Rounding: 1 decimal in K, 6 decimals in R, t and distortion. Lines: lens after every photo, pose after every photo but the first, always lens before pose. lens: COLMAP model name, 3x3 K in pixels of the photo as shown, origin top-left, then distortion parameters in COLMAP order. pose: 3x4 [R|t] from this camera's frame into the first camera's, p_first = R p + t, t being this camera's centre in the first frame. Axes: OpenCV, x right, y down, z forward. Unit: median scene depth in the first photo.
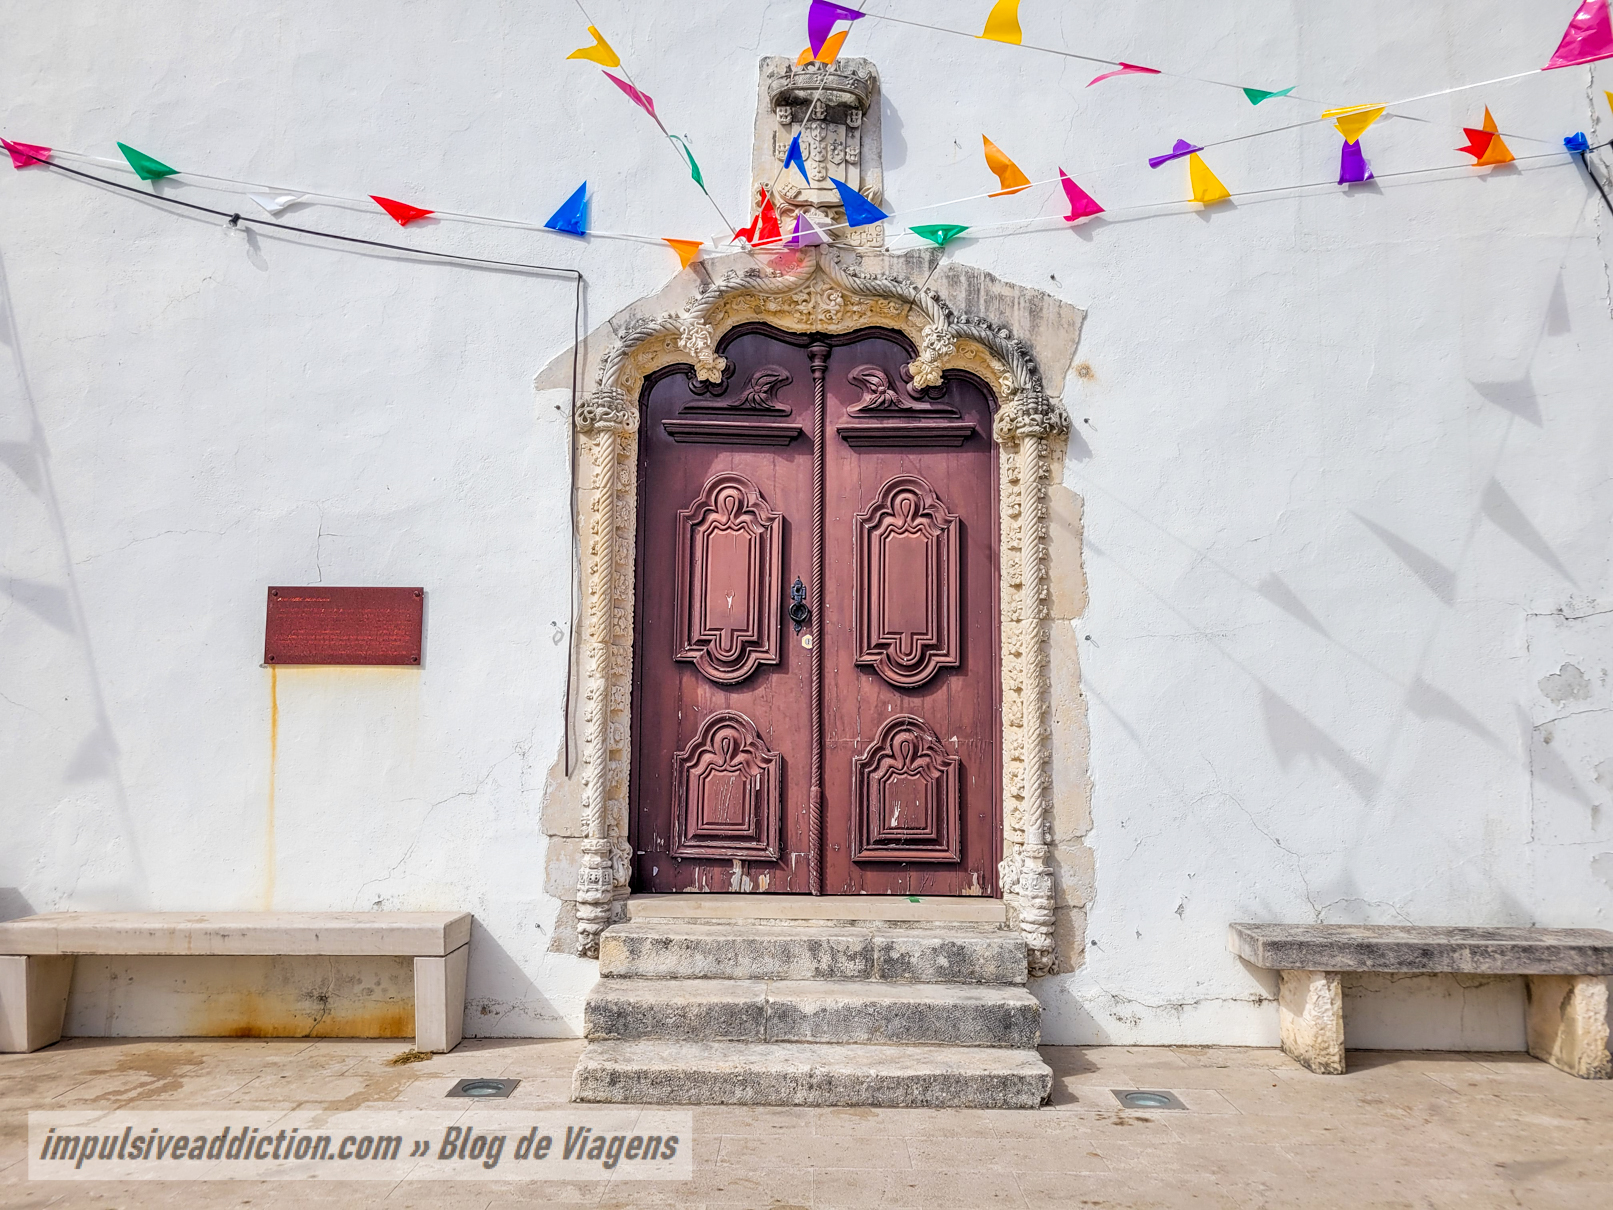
lens RADIAL K [[1222.6, 0, 804.6], [0, 1222.6, 599.9], [0, 0, 1]] dist [0.061667, -0.054547]
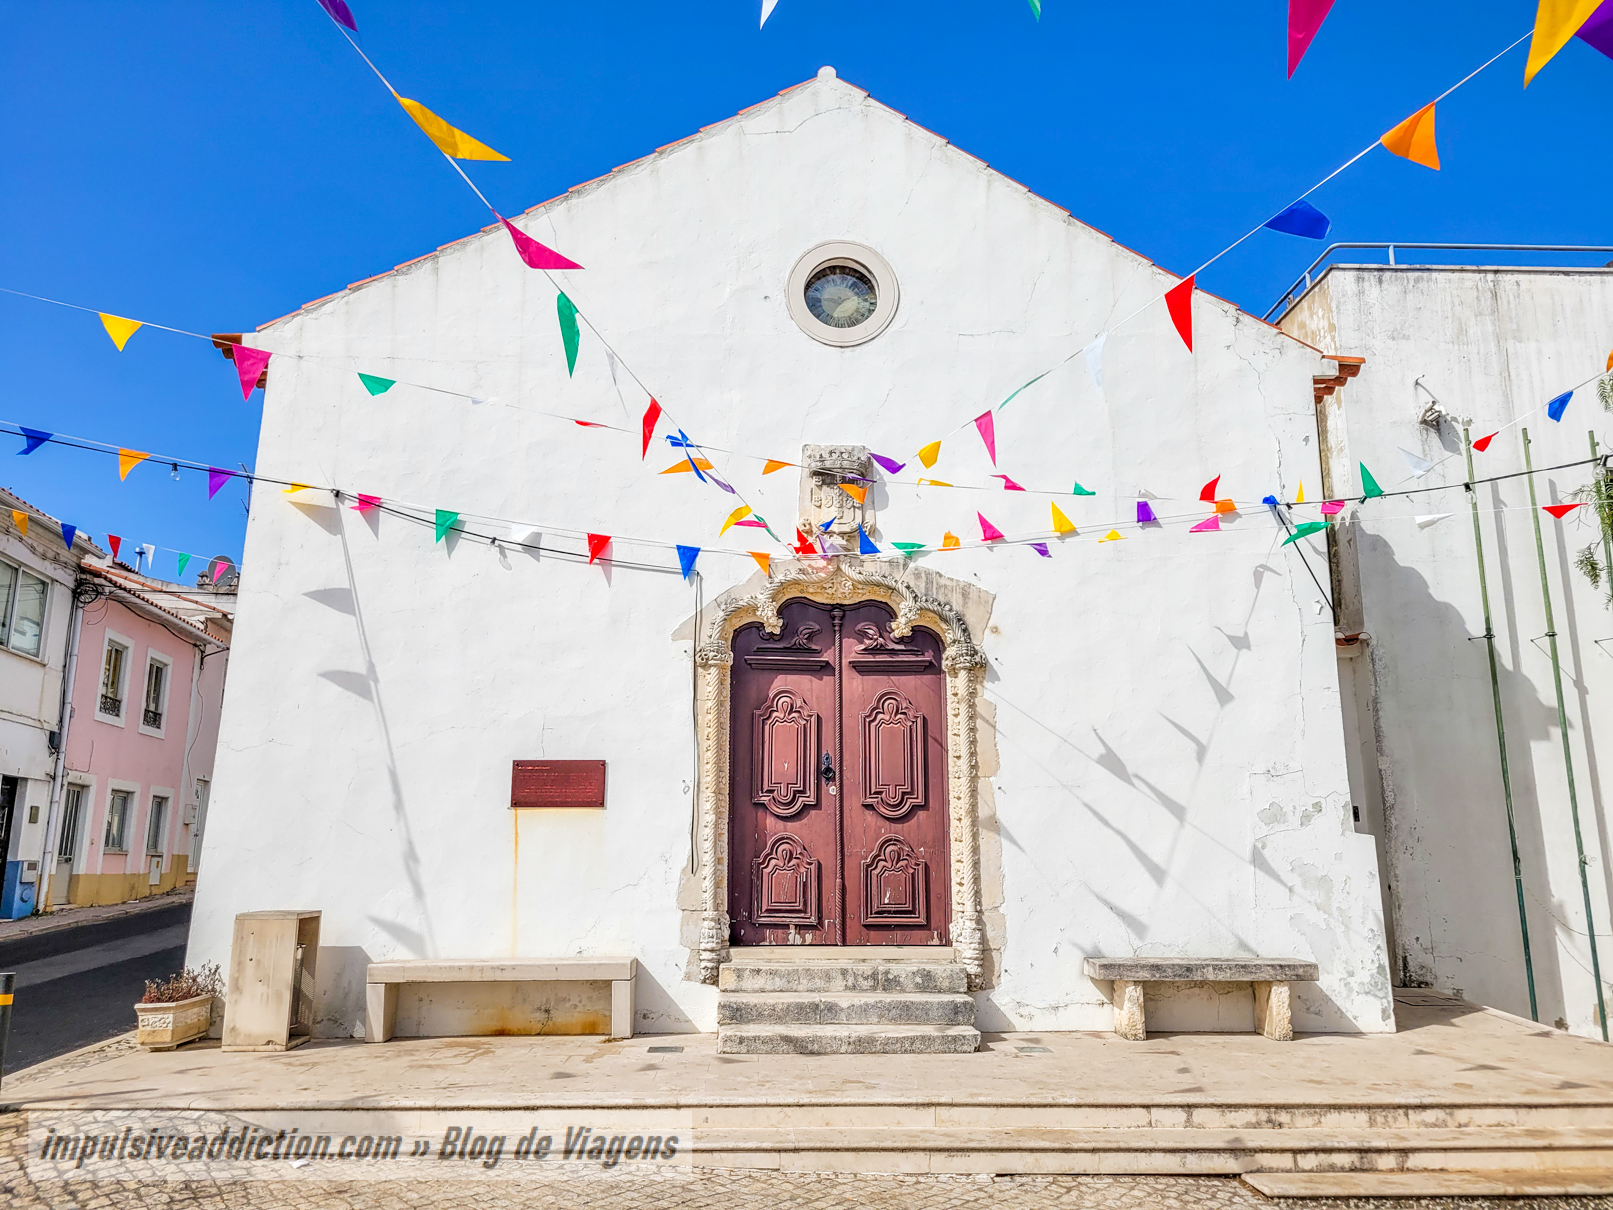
lens RADIAL K [[1222.6, 0, 804.6], [0, 1222.6, 599.9], [0, 0, 1]] dist [0.061667, -0.054547]
pose [[0.998985, 0.000349, 0.045051, -0.114487], [0.003758, 0.995839, -0.091049, -0.074384], [-0.044895, 0.091126, 0.994827, -0.695059]]
